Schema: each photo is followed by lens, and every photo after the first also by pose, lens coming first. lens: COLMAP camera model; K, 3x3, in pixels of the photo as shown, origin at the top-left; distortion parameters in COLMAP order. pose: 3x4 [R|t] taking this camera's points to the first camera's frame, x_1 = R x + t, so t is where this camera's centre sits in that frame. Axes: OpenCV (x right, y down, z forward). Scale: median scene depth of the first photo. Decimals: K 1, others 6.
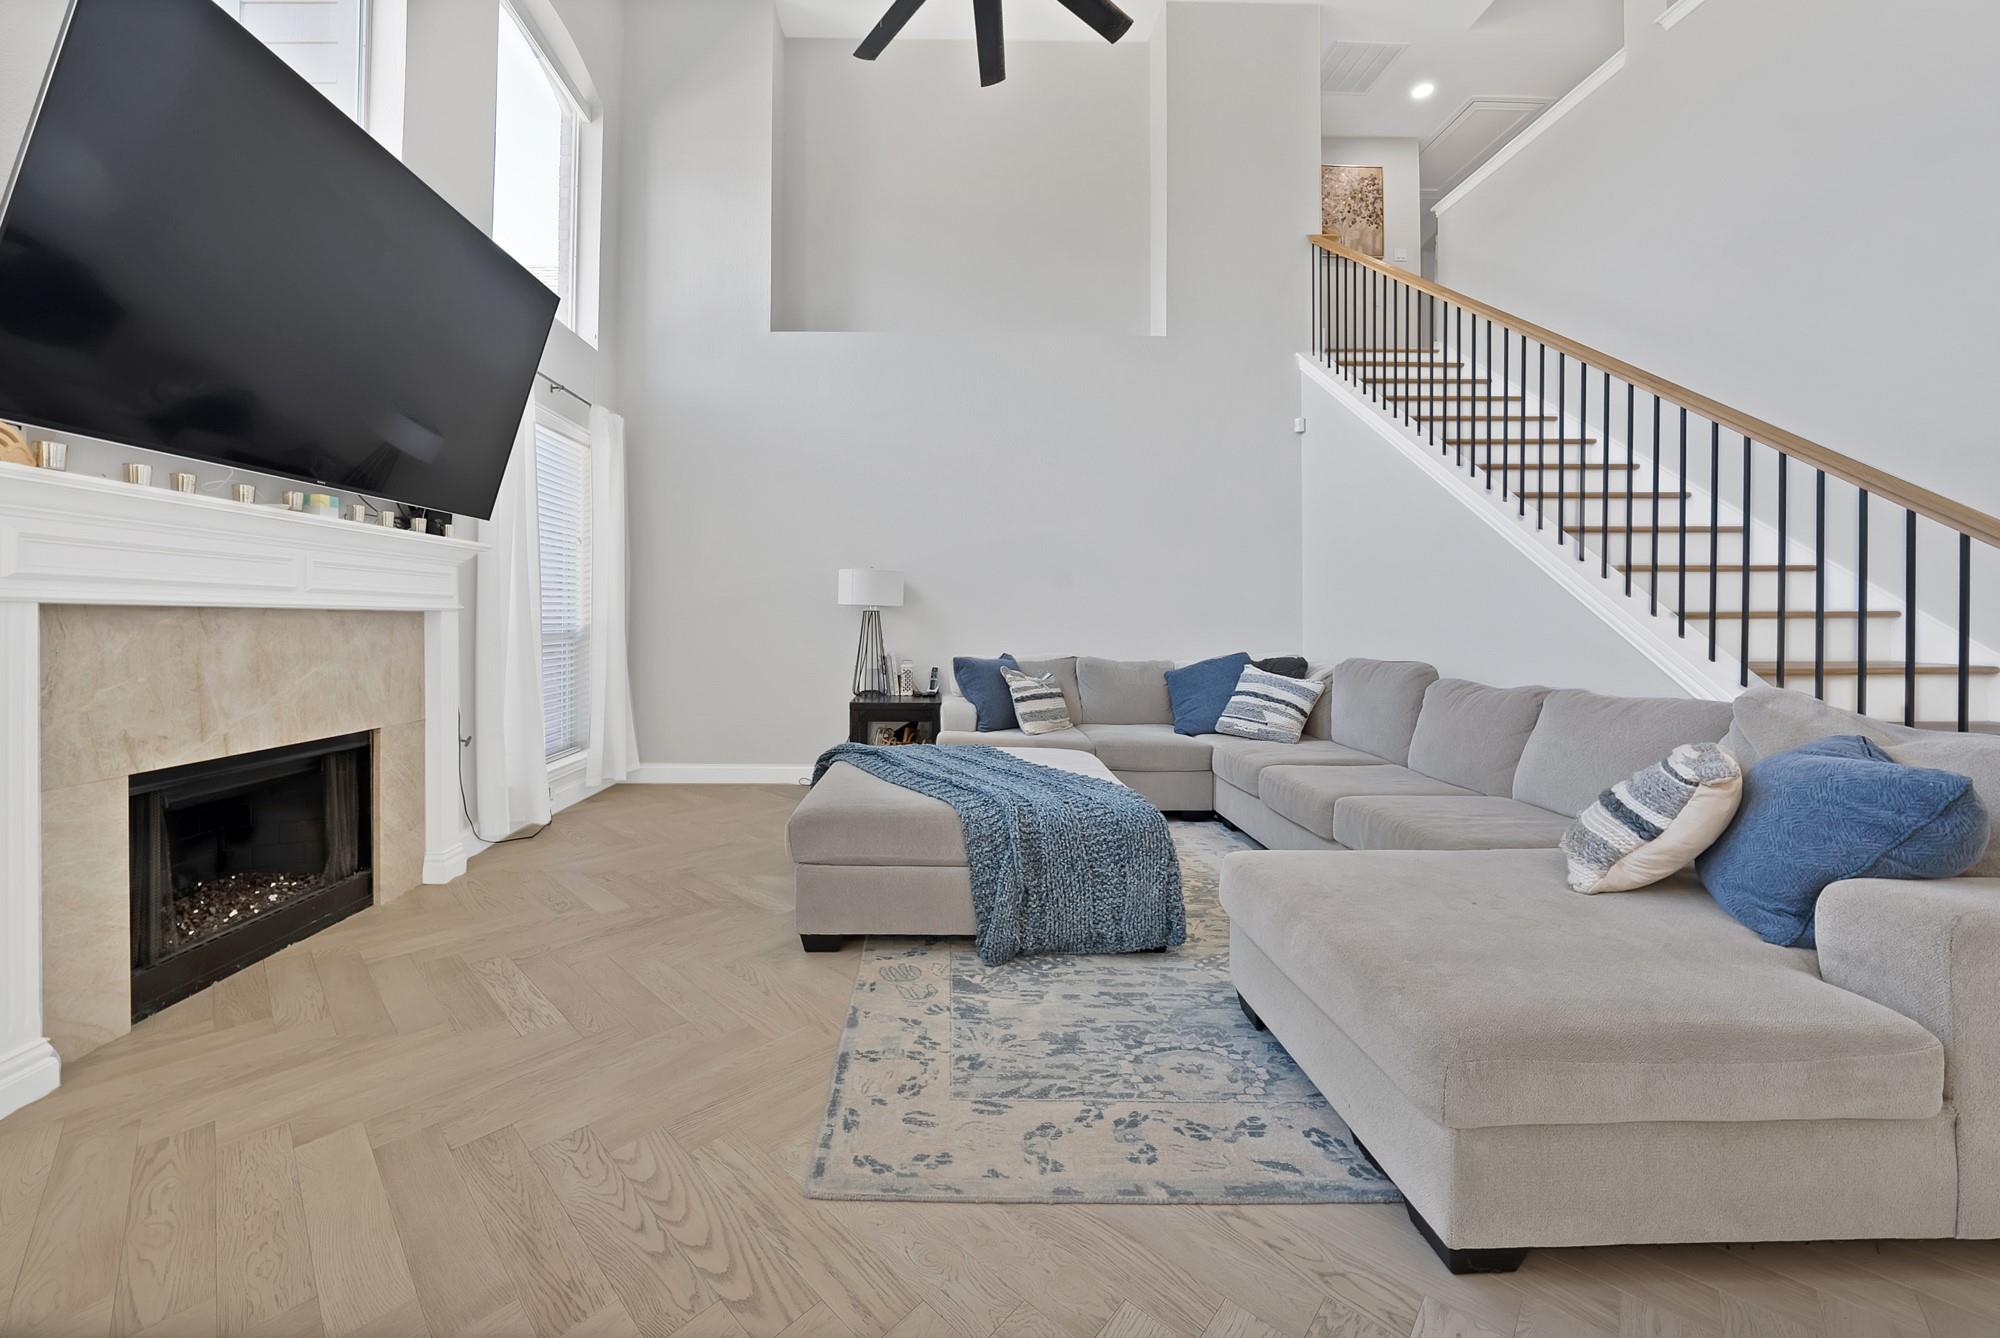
lens RADIAL K [[727.3, 0, 945.3], [0, 727.3, 622.1], [0, 0, 1]] dist [-0.018608, 0.001983]
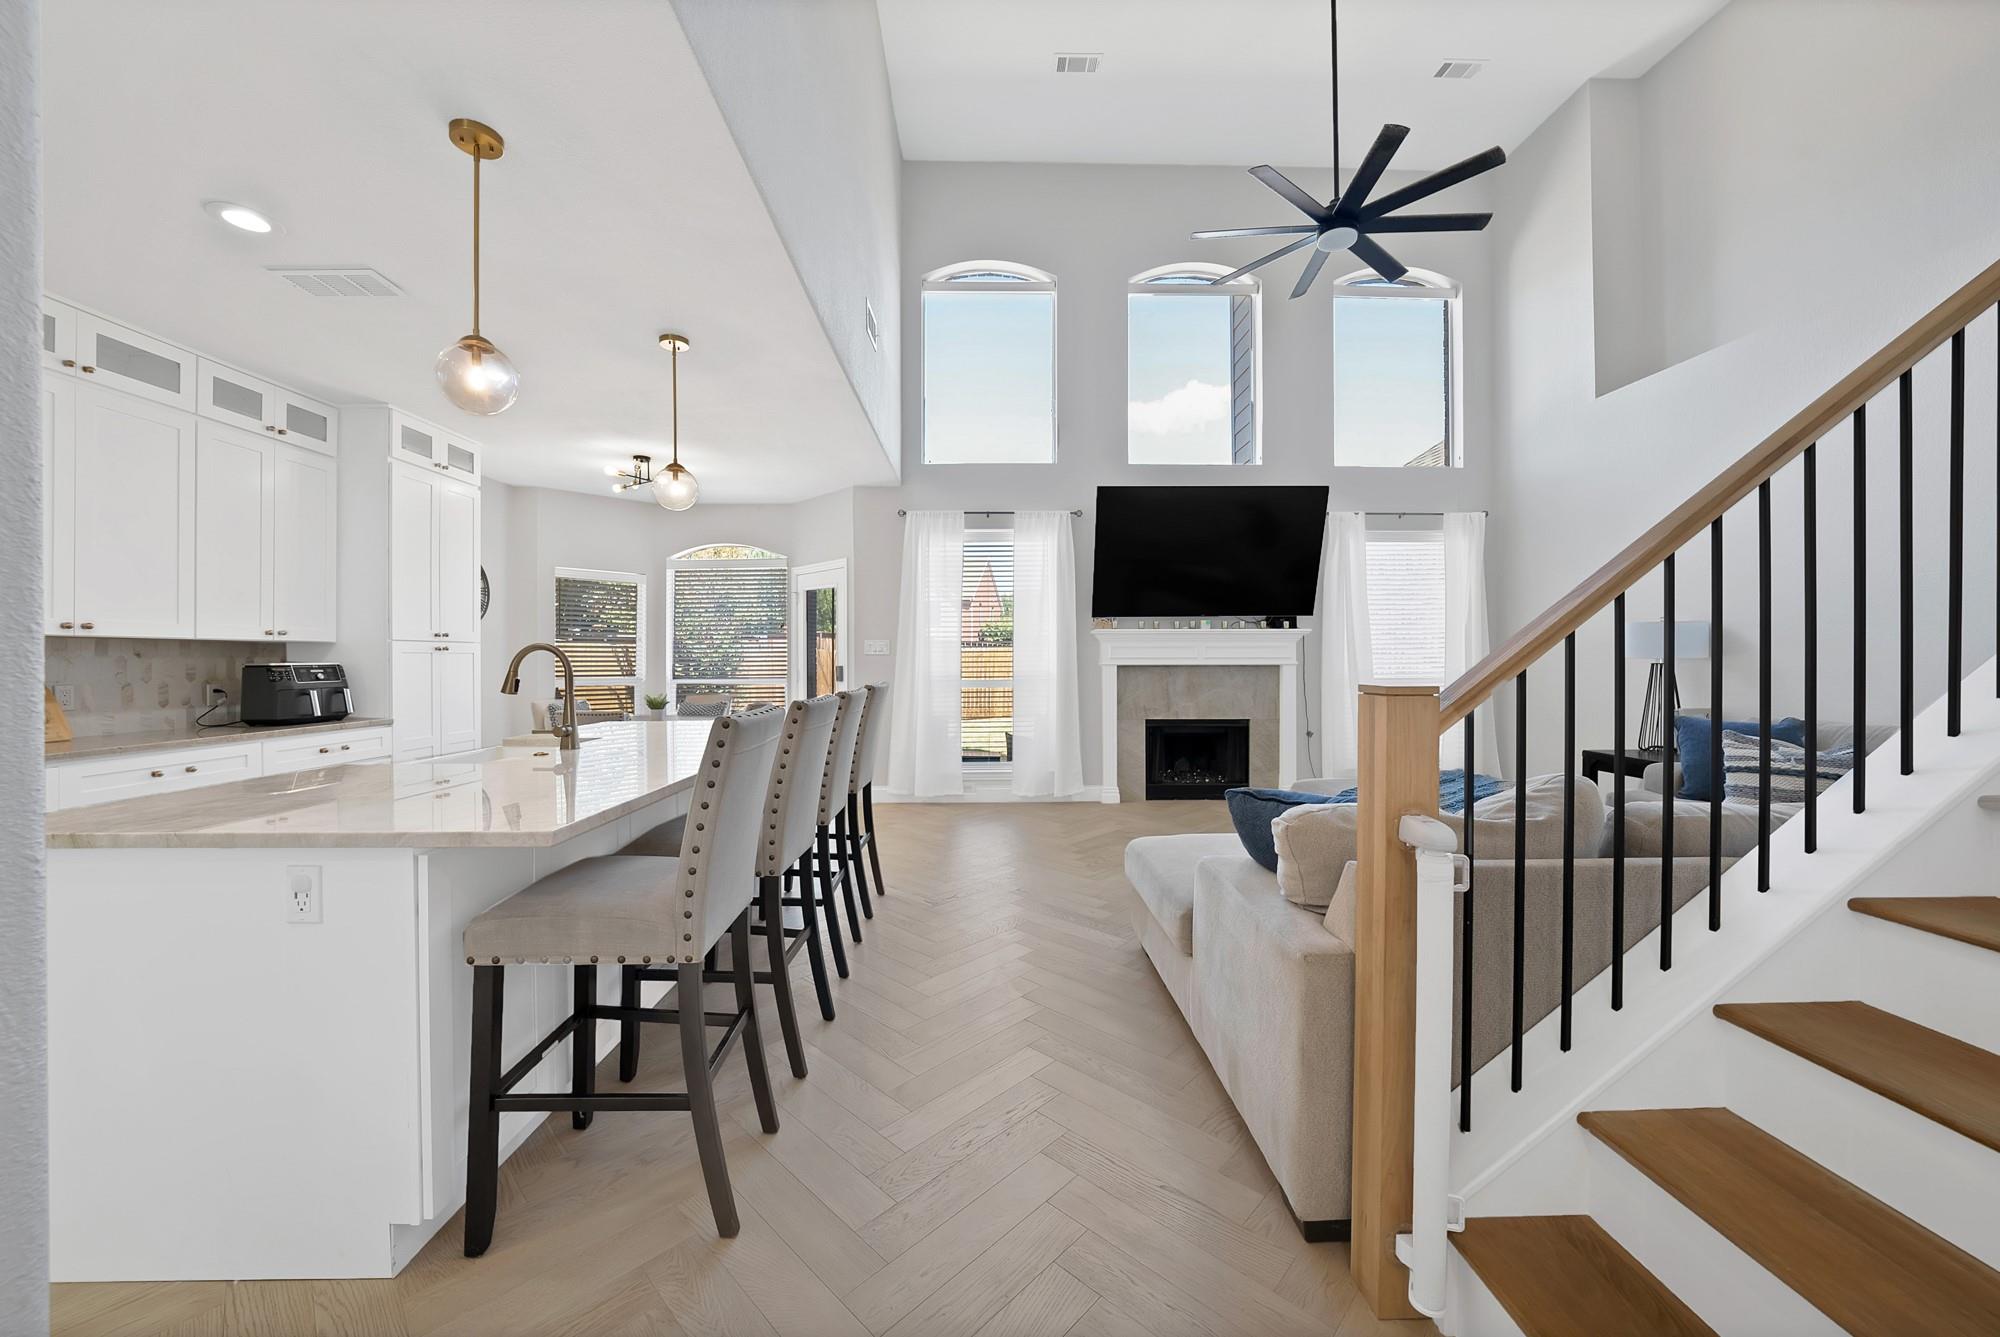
lens RADIAL K [[727.3, 0, 996.6], [0, 727.3, 654.5], [0, 0, 1]] dist [-0.018608, 0.001983]
pose [[0.010289, -0.008003, -0.999915, 1.477553], [-0.001615, 0.999967, -0.008020, -0.032806], [0.999946, 0.001697, 0.010276, 0.219391]]
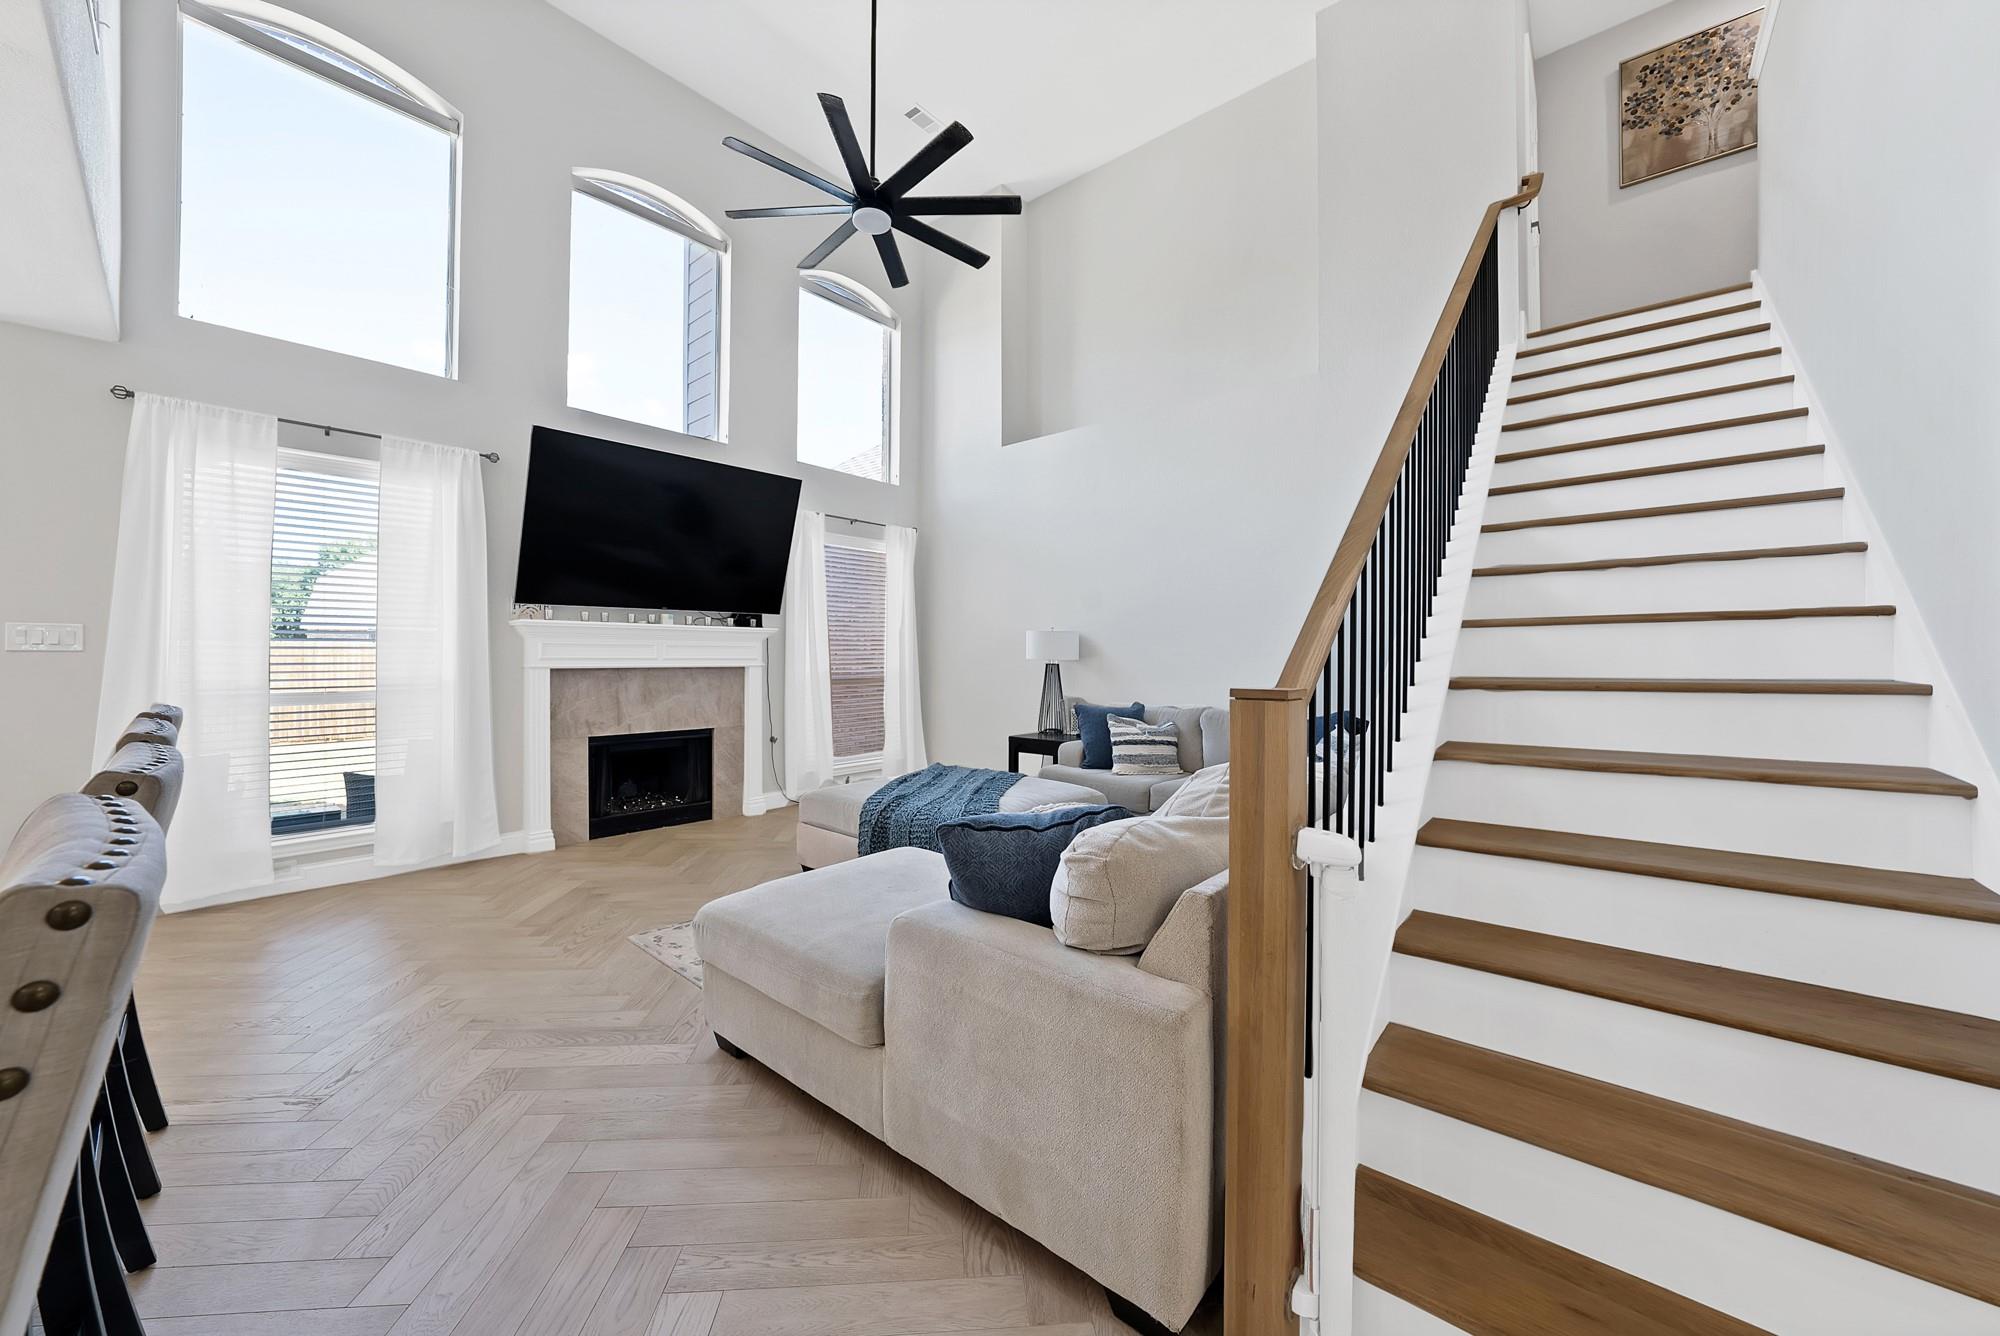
lens RADIAL K [[727.3, 0, 996.8], [0, 727.3, 661.8], [0, 0, 1]] dist [-0.018608, 0.001983]
pose [[0.750504, -0.000018, -0.660866, 1.137897], [0.000469, 1.000000, 0.000505, -0.034533], [0.660865, -0.000689, 0.750504, 0.035462]]
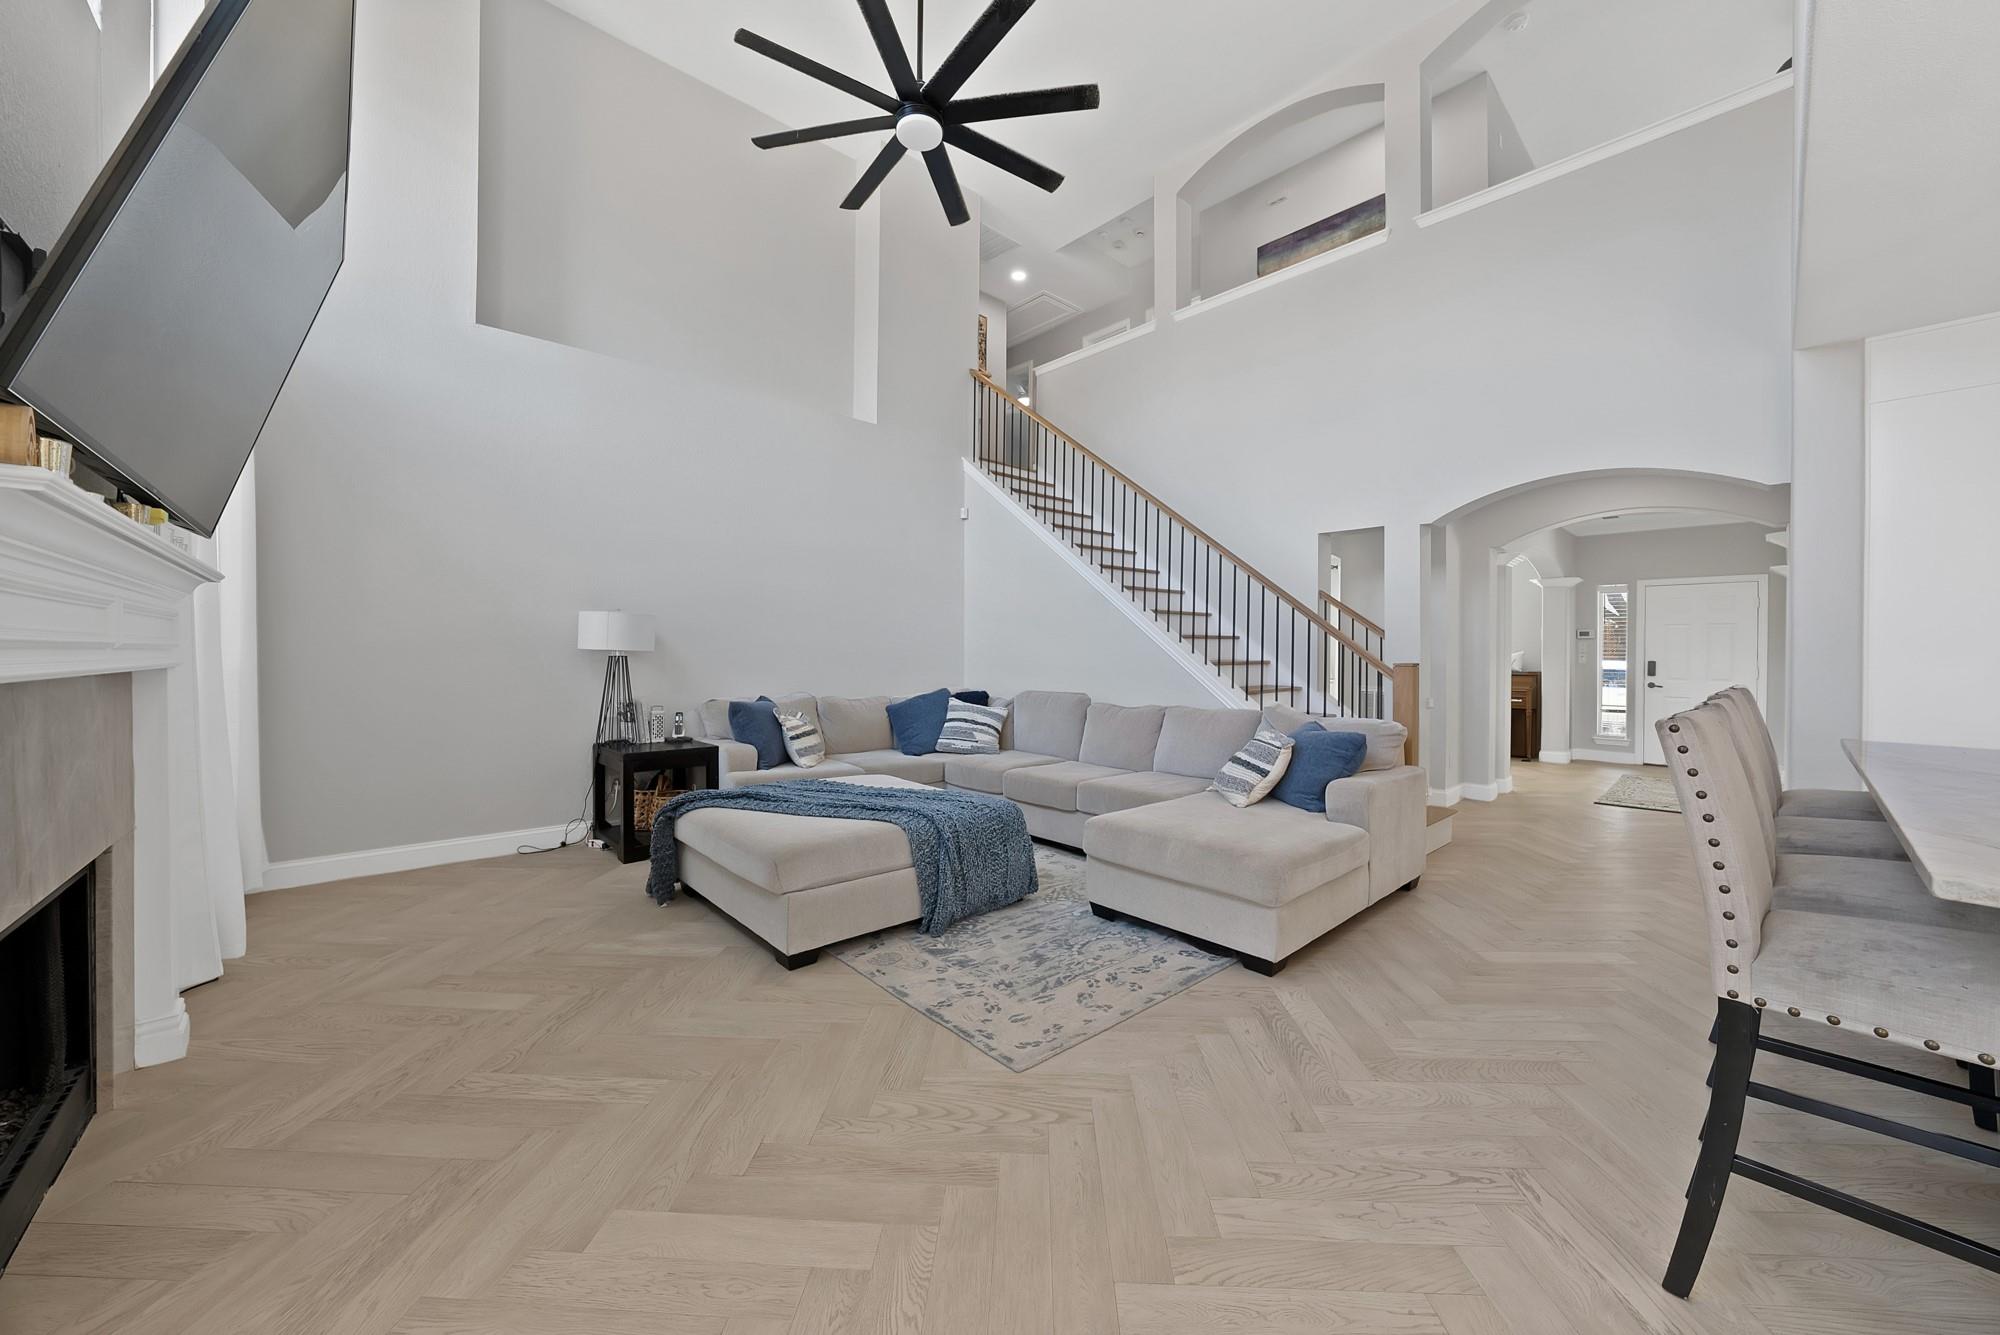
lens RADIAL K [[727.3, 0, 987.6], [0, 727.3, 663.3], [0, 0, 1]] dist [-0.018608, 0.001983]
pose [[0.751726, -0.008571, 0.659420, -0.642087], [-0.001568, 0.999889, 0.014784, -0.036354], [-0.659474, -0.012148, 0.751629, -0.038566]]
